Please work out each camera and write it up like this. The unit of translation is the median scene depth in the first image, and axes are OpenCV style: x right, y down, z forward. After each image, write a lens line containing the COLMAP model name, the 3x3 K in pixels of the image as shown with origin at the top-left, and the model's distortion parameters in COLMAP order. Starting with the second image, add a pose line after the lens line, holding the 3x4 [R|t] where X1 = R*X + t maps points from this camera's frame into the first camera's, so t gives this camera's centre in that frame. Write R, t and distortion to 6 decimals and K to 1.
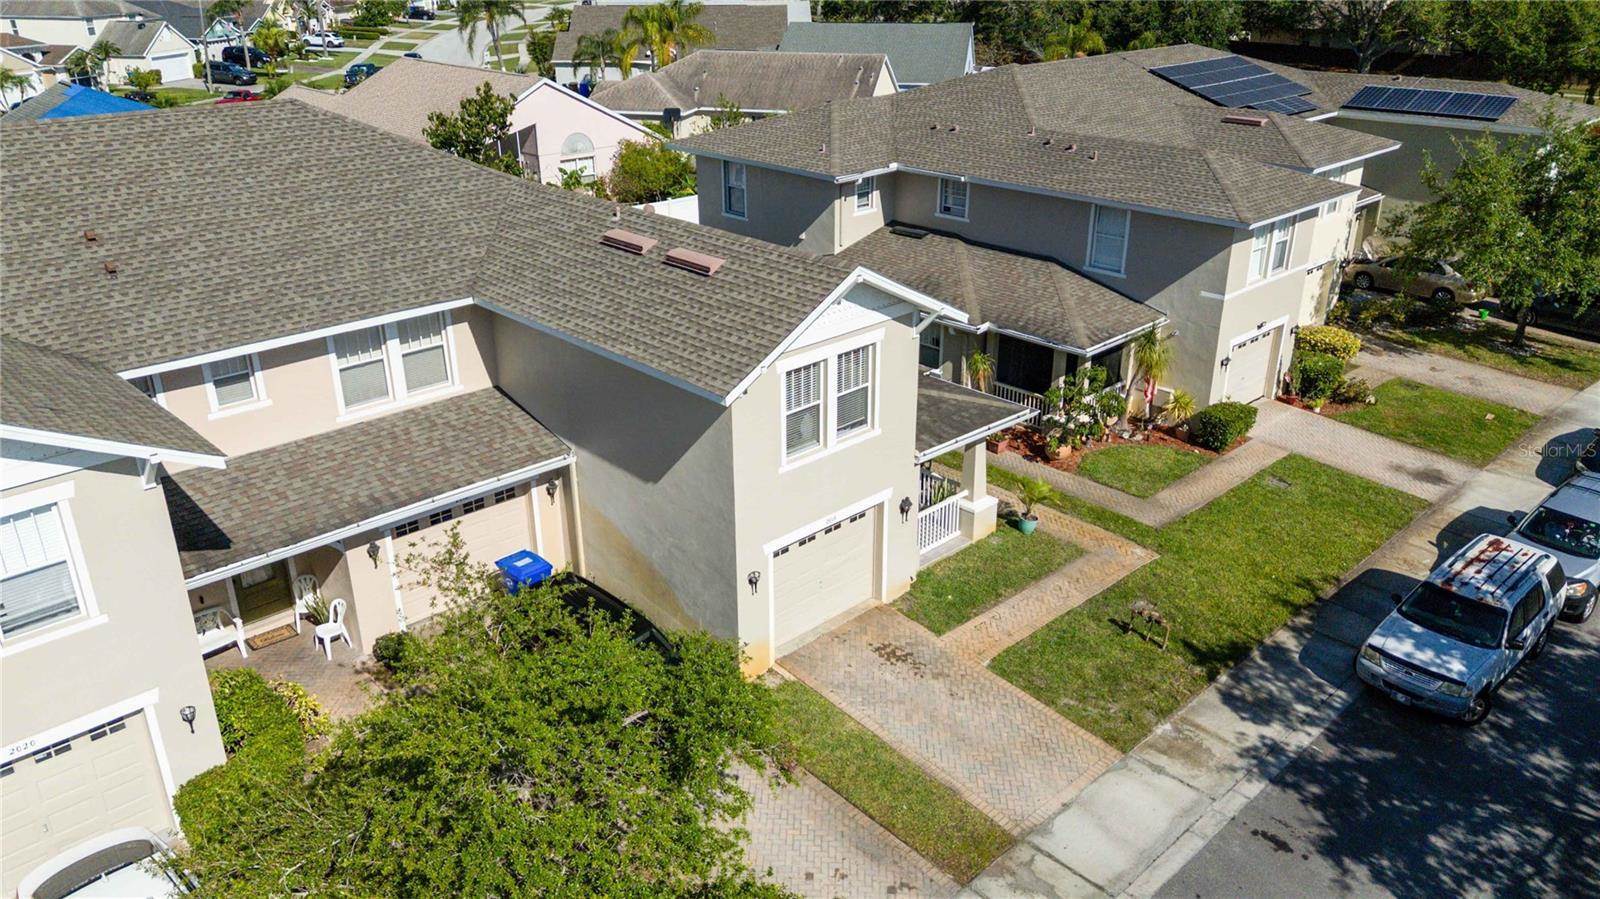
lens RADIAL K [[1168.9, 0, 800.0], [0, 1168.9, 449.5], [0, 0, 1]] dist [0.029949, -0.001458]
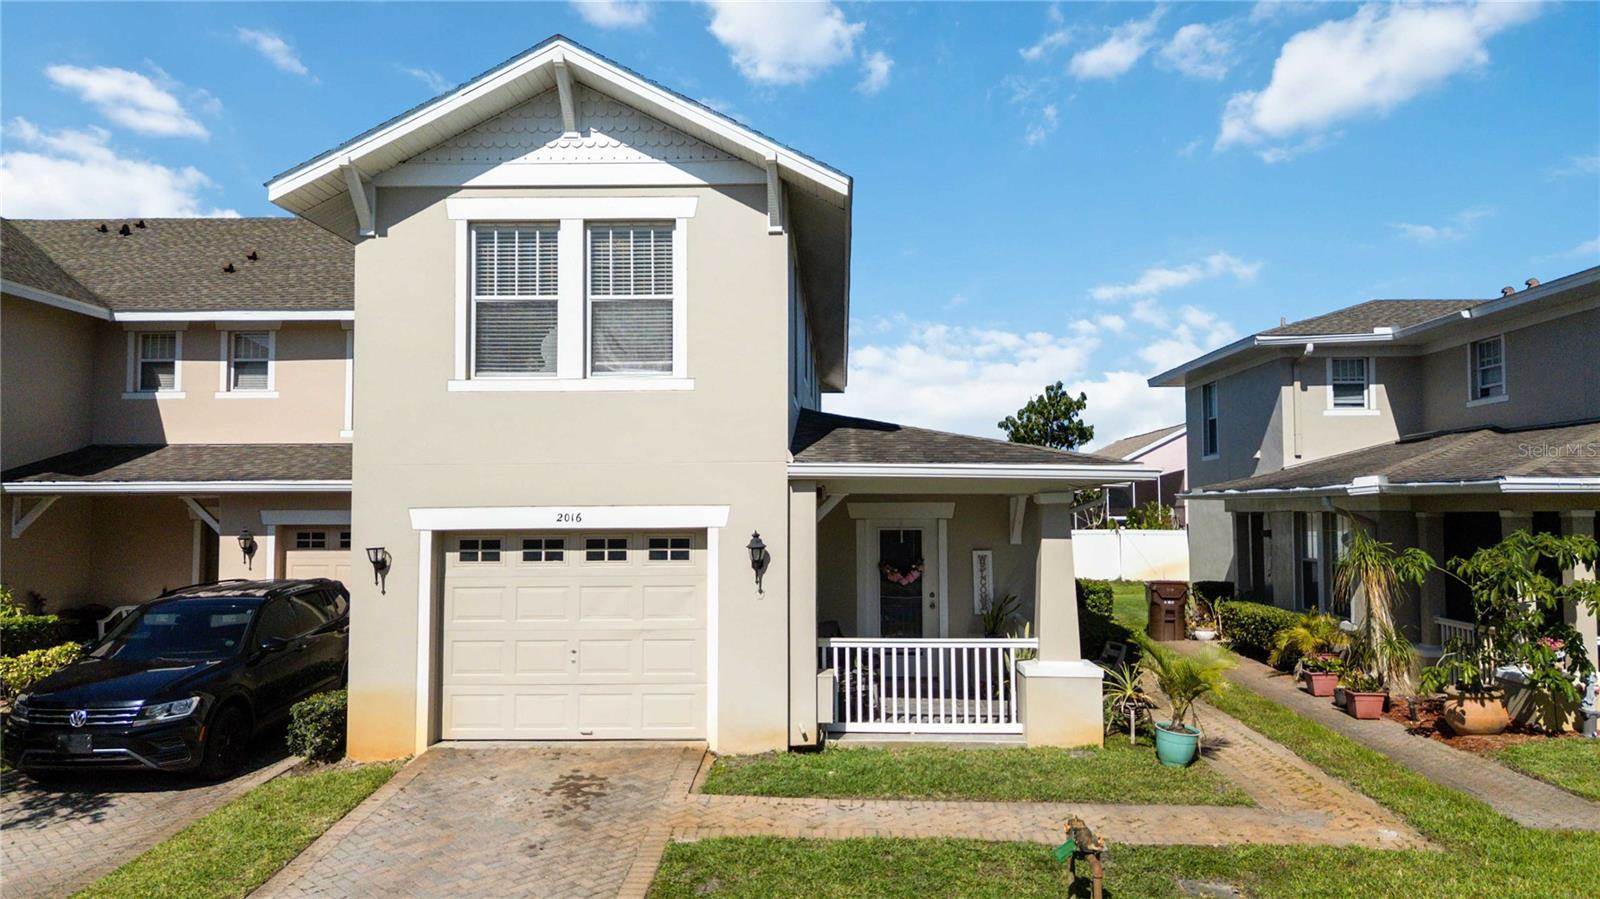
lens RADIAL K [[1156.5, 0, 807.8], [0, 1156.5, 520.6], [0, 0, 1]] dist [0.033009, 0.000407]
pose [[0.695309, -0.001774, -0.718708, 0.507779], [-0.282978, 0.918547, -0.276032, 0.180796], [0.660657, 0.395307, 0.638173, 0.702246]]
